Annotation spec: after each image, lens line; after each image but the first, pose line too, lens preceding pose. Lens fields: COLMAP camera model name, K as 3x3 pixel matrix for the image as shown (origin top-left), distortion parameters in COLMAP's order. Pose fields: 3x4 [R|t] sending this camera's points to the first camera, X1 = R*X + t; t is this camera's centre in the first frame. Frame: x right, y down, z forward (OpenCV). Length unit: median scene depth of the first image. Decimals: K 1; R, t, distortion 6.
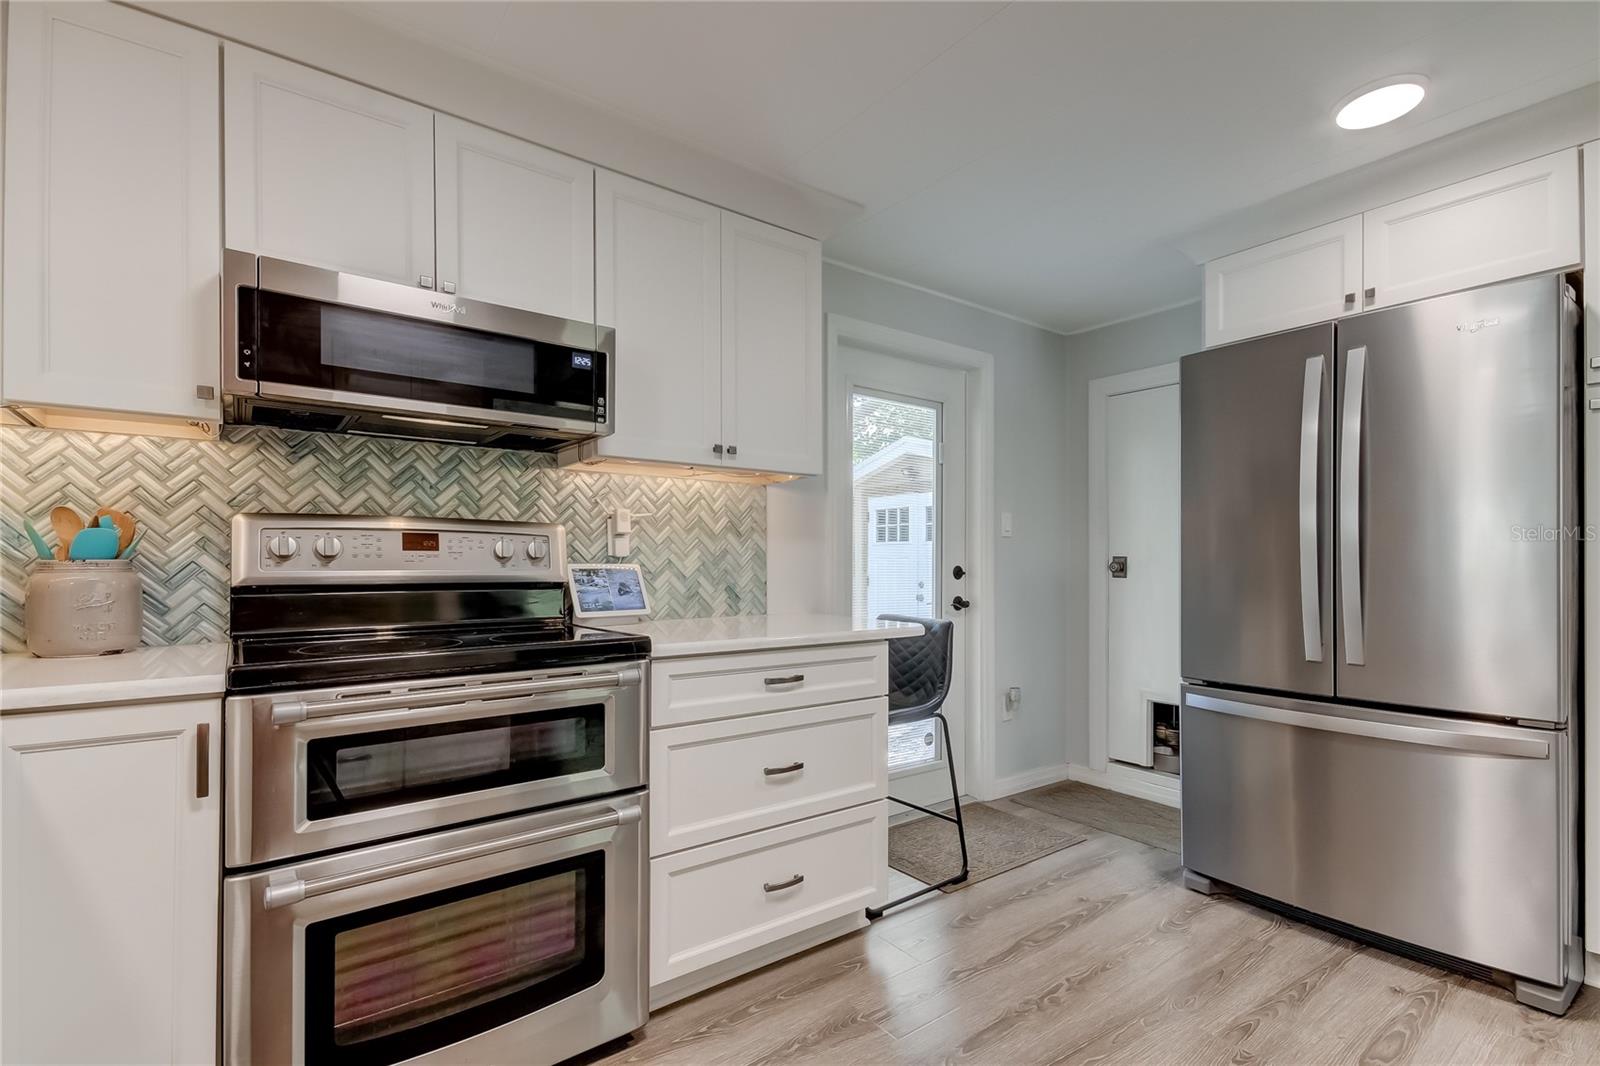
lens RADIAL K [[744.8, 0, 815.7], [0, 744.8, 553.4], [0, 0, 1]] dist [0.002345, 0.000375]
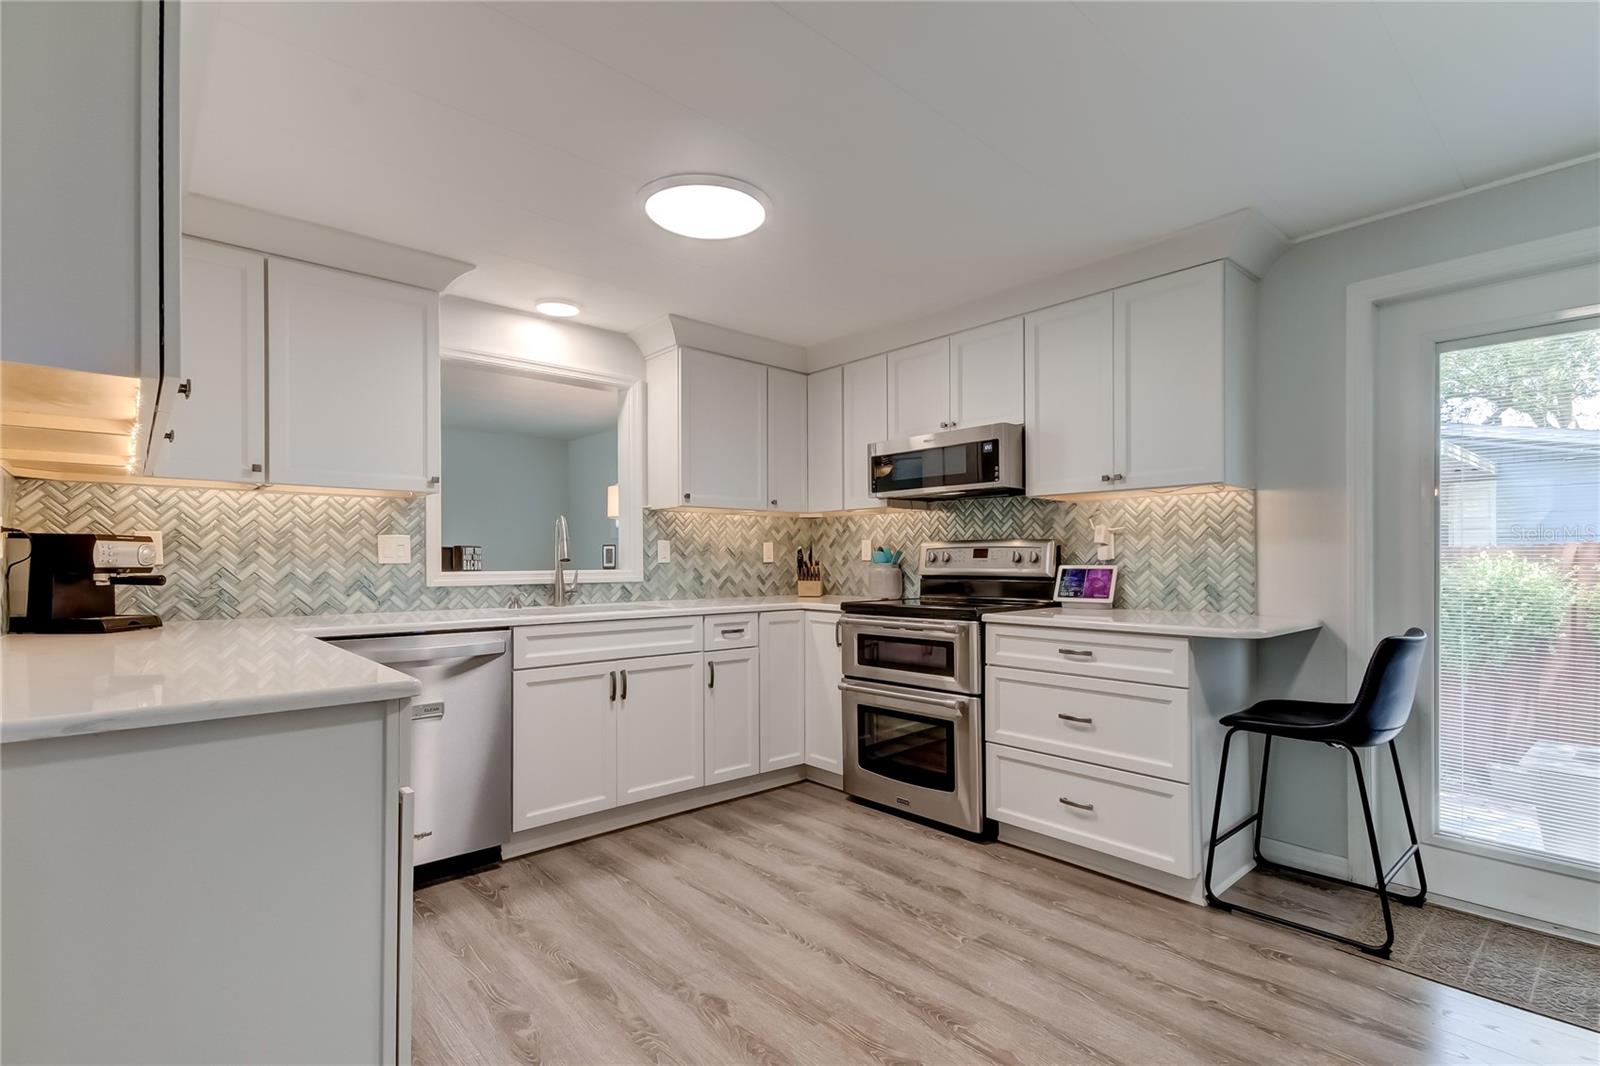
lens RADIAL K [[744.8, 0, 815.7], [0, 744.8, 553.4], [0, 0, 1]] dist [0.002345, 0.000375]
pose [[0.087726, -0.010798, -0.996086, 1.240366], [0.016497, 0.999820, -0.009386, -0.004529], [0.996008, -0.015609, 0.087888, 0.411849]]
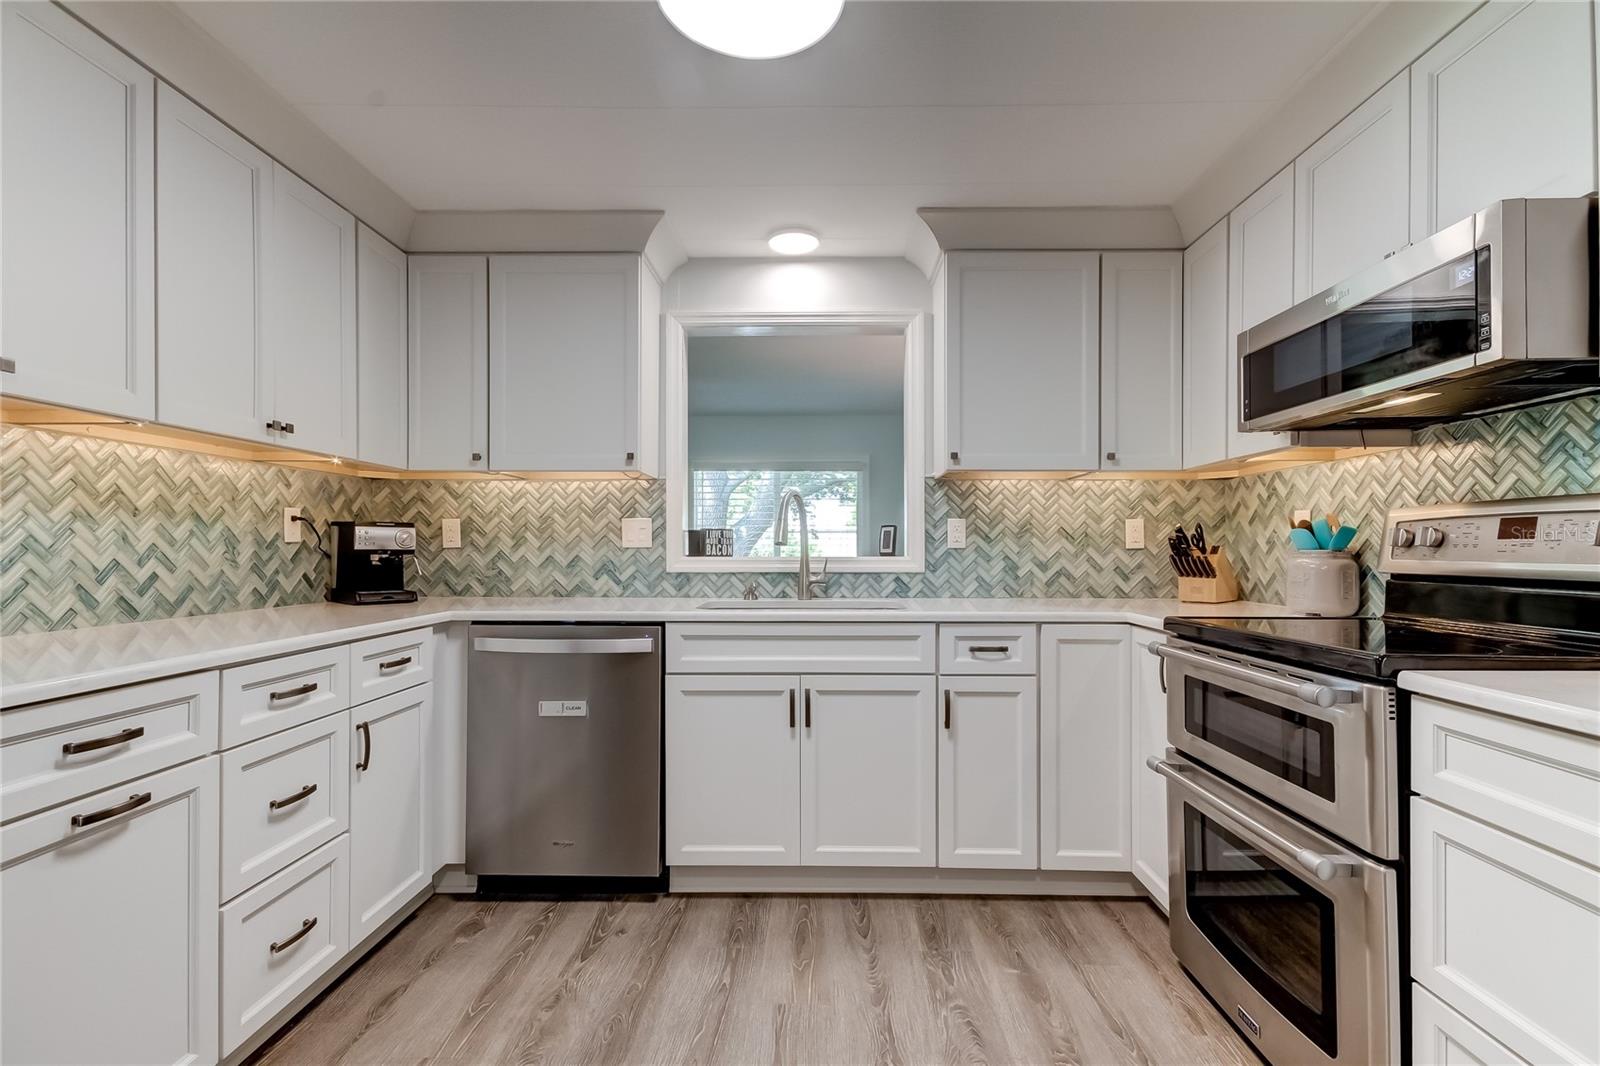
lens RADIAL K [[732.4, 0, 806.6], [0, 732.4, 549.1], [0, 0, 1]] dist [0.002771, 0.000360]
pose [[-0.616759, -0.000905, -0.787152, 0.585810], [0.010030, 0.999909, -0.009009, 0.007064], [0.787088, -0.013451, -0.616694, 0.849499]]
